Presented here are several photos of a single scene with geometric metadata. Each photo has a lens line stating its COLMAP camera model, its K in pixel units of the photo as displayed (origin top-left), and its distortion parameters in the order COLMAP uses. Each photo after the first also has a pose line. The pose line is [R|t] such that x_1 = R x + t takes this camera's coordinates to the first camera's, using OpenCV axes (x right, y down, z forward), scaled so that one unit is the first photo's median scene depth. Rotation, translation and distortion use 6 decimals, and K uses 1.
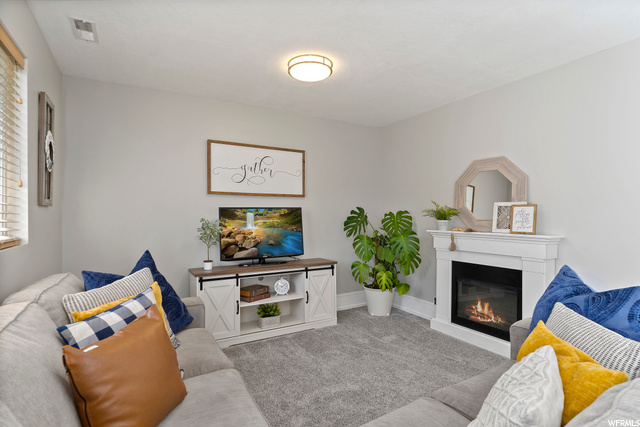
lens RADIAL K [[330.3, 0, 320.0], [0, 330.3, 213.5], [0, 0, 1]] dist [-0.002023, -0.000600]
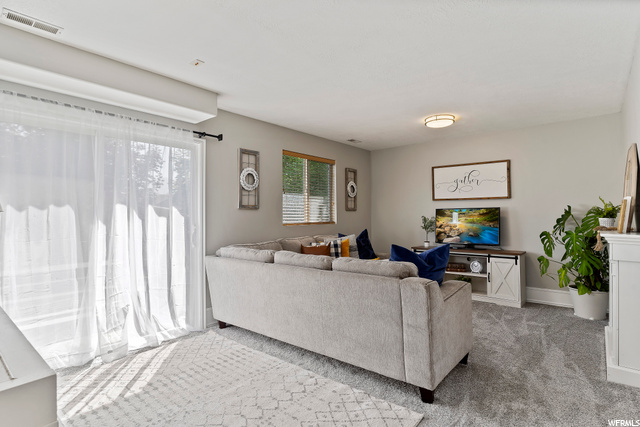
lens RADIAL K [[330.3, 0, 320.0], [0, 330.3, 213.5], [0, 0, 1]] dist [-0.002023, -0.000600]
pose [[0.346330, -0.004500, -0.938102, 0.915290], [0.004867, 0.999984, -0.003000, 0.004673], [0.938100, -0.003527, 0.346346, -0.062513]]
